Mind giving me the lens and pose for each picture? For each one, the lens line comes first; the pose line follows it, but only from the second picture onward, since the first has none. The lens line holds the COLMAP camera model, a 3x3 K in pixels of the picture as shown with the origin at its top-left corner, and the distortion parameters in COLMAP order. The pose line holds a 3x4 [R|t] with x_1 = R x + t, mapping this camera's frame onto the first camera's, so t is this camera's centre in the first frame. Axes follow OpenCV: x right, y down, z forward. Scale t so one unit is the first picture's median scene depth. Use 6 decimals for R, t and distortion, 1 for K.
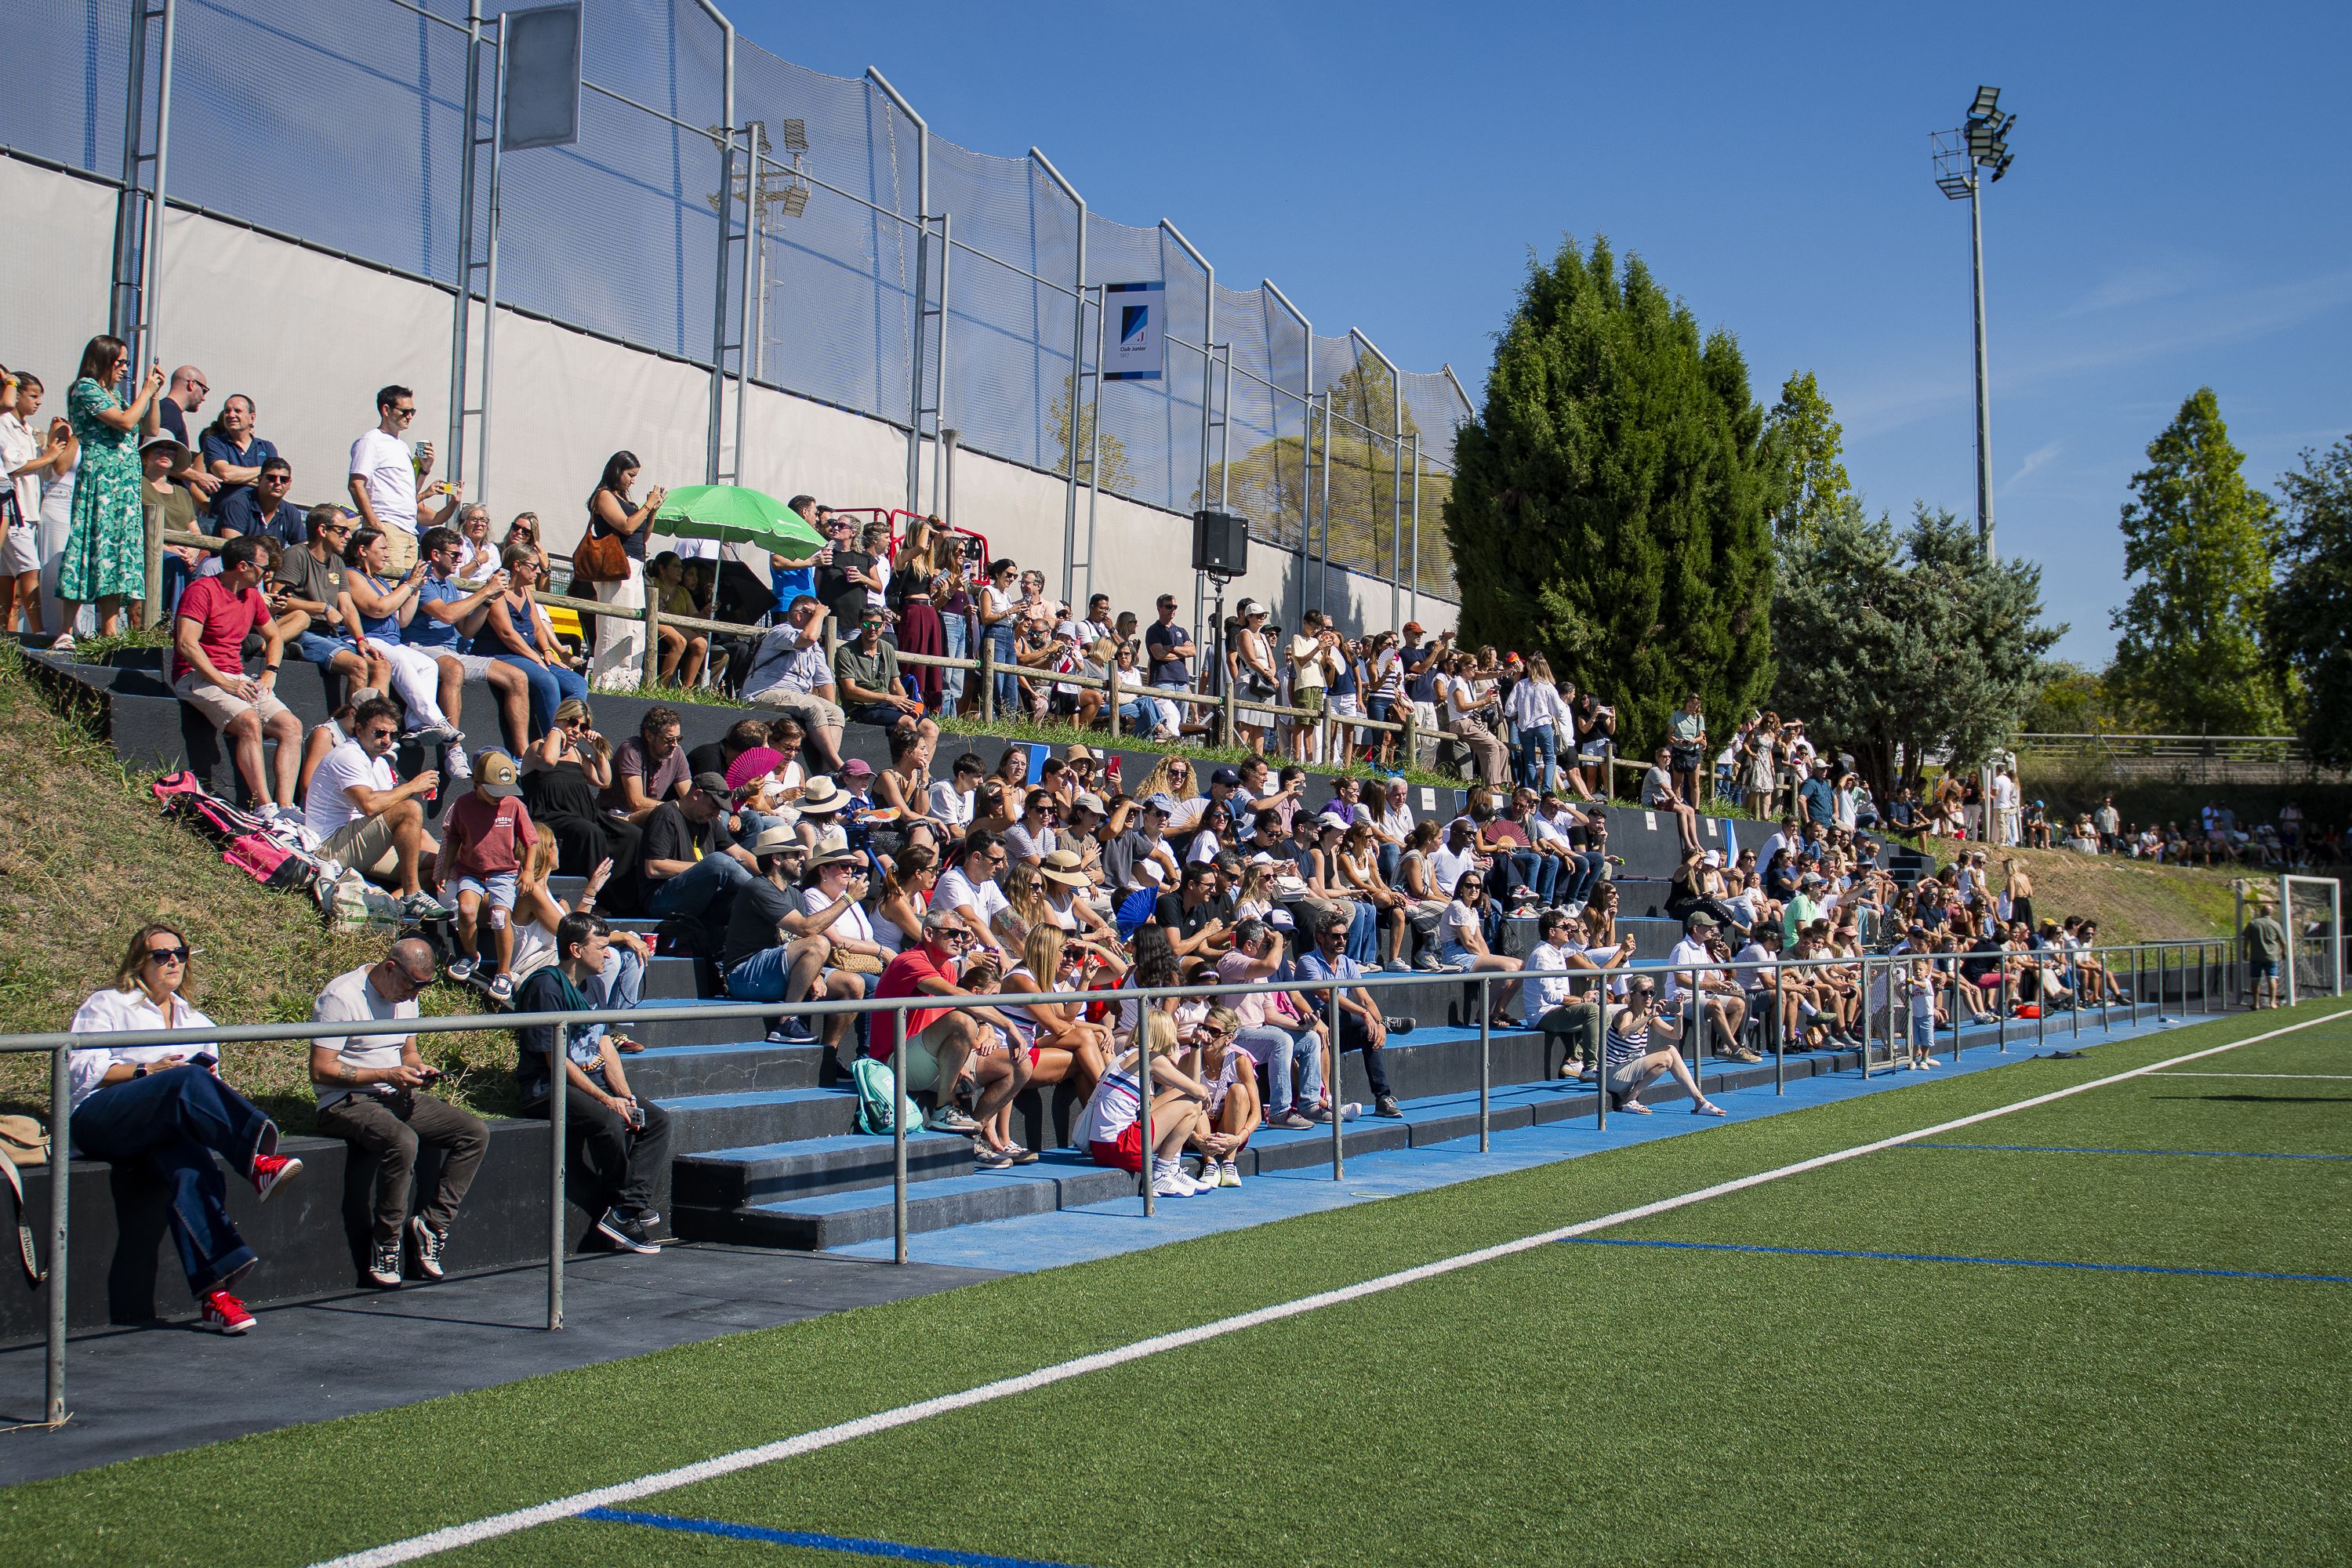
lens RADIAL K [[2980.2, 0, 1245.9], [0, 2980.2, 725.6], [0, 0, 1]] dist [-0.048265, 0.000000]
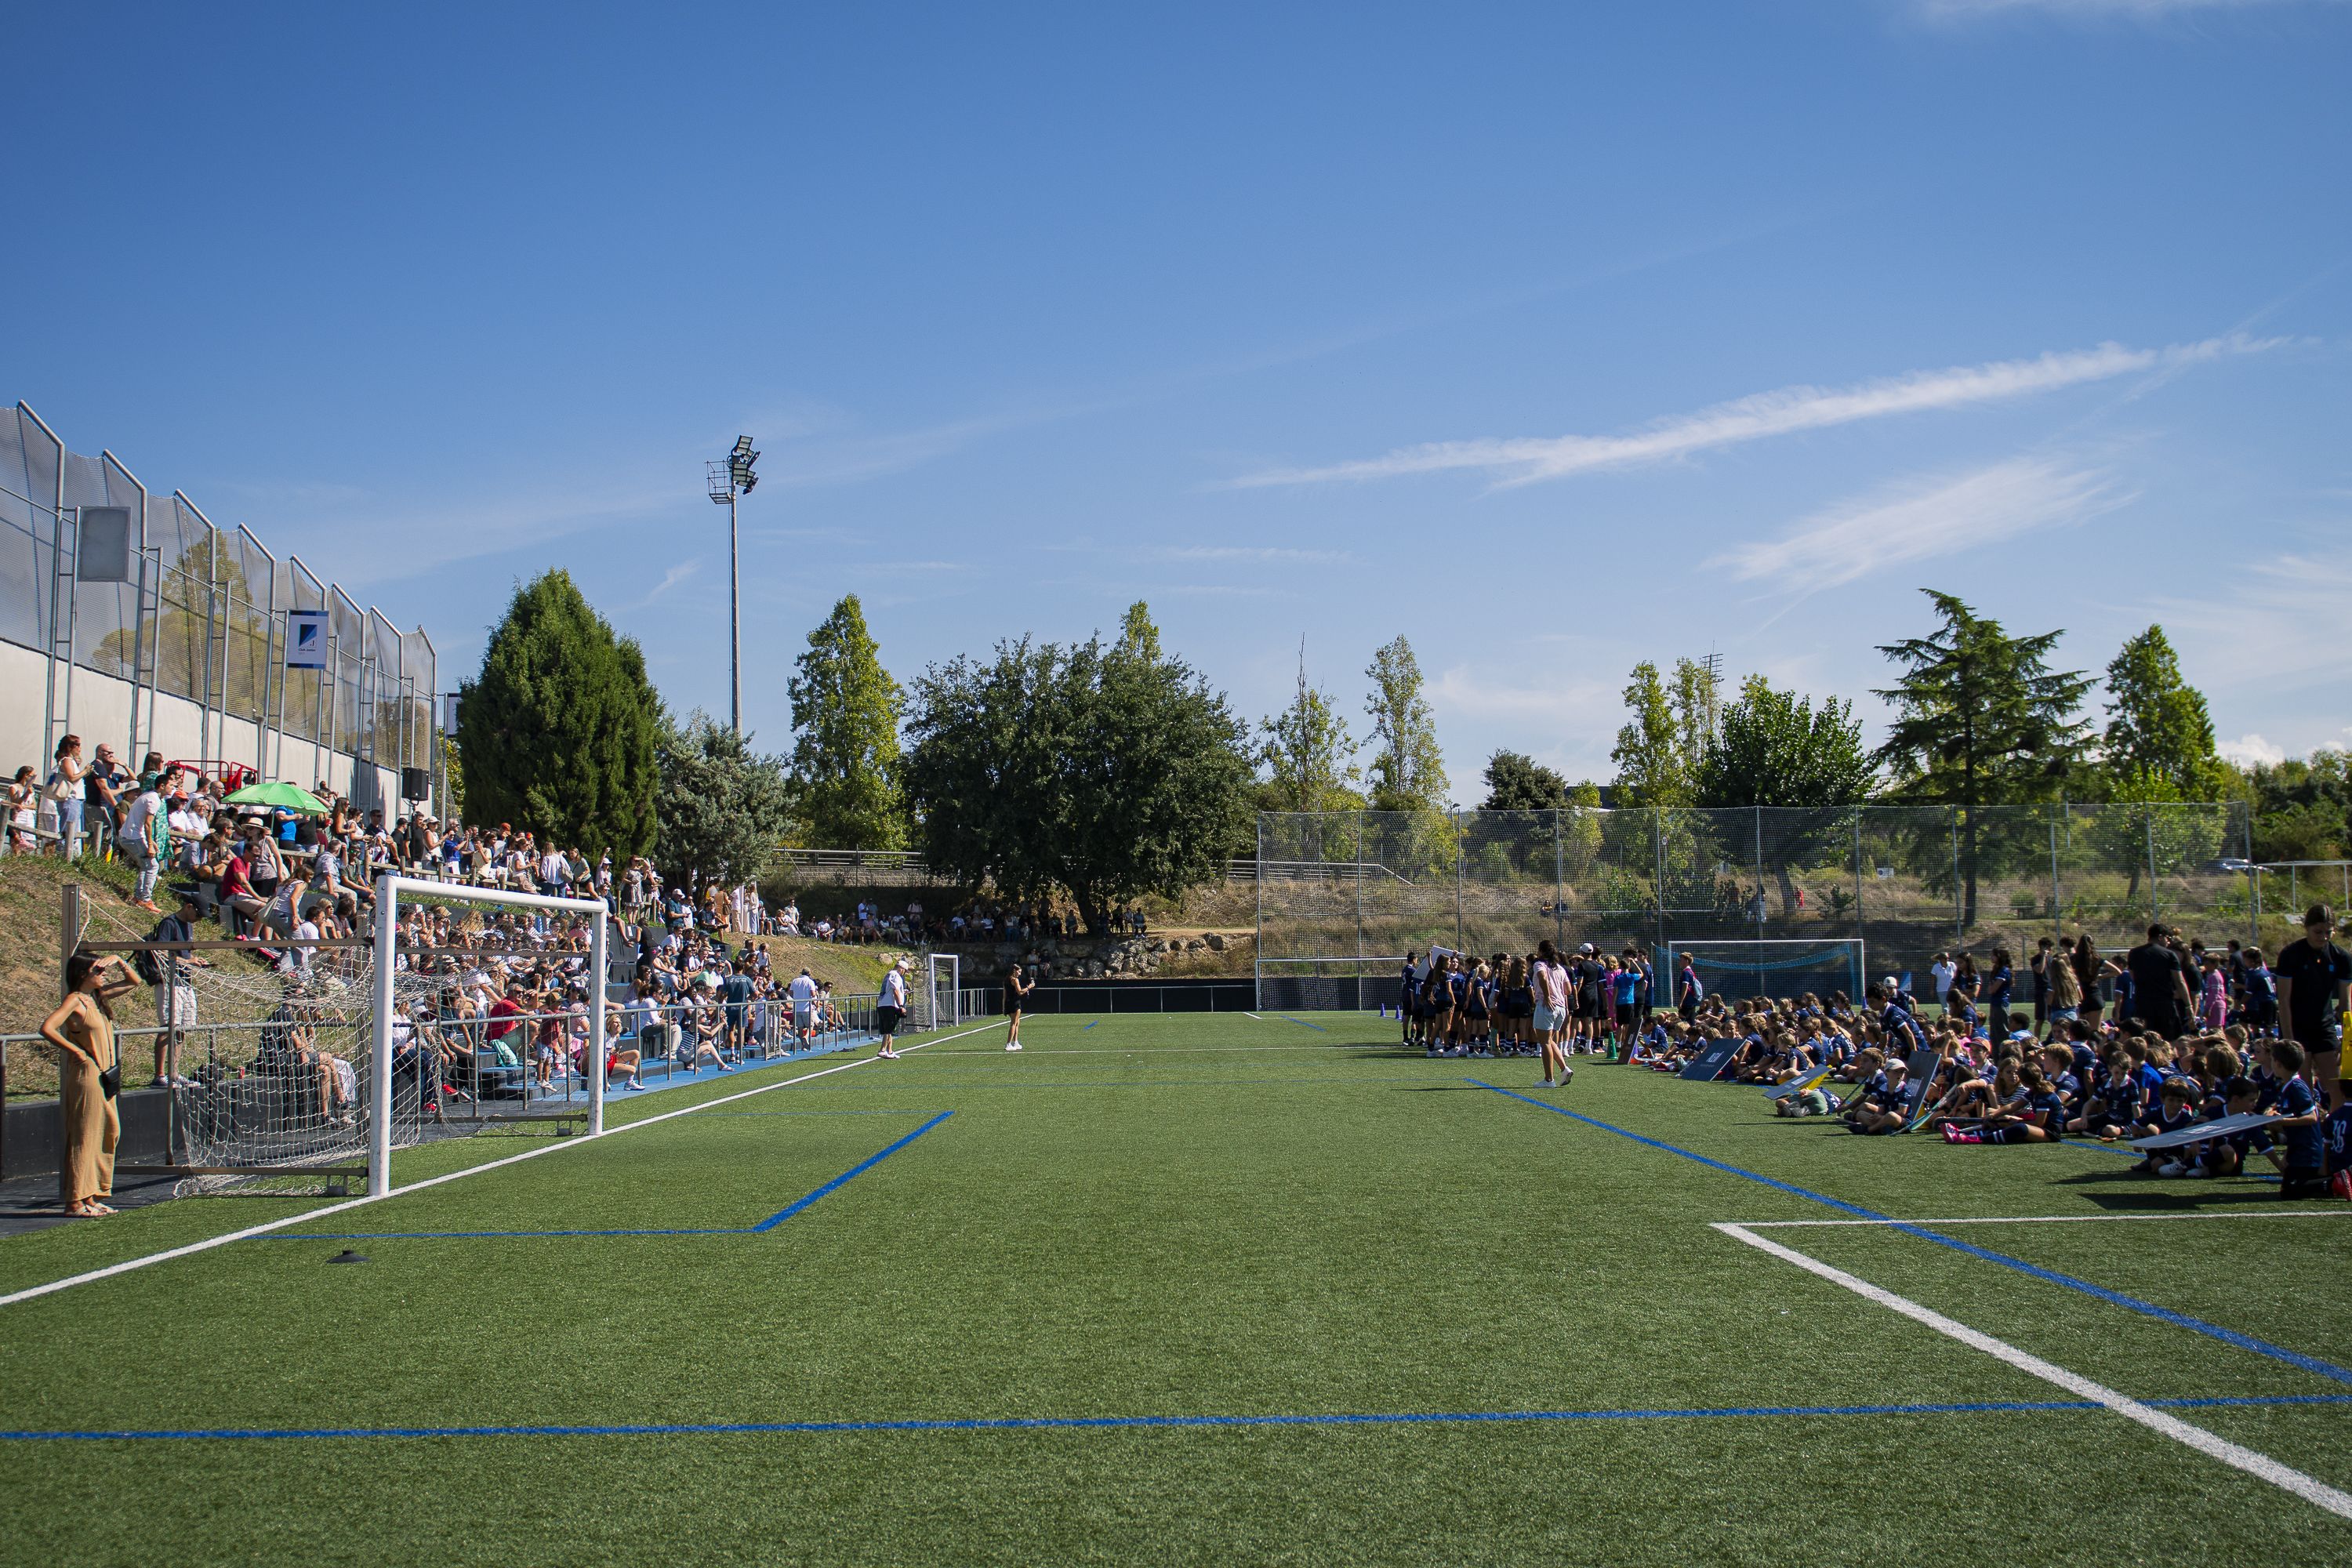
lens RADIAL K [[2586.4, 0, 1179.2], [0, 2586.4, 794.1], [0, 0, 1]] dist [-0.050152, 0.000000]
pose [[0.898731, 0.016981, 0.438172, -0.155416], [-0.013418, 0.999847, -0.011227, -0.023755], [-0.438295, 0.004210, 0.898821, -0.353920]]
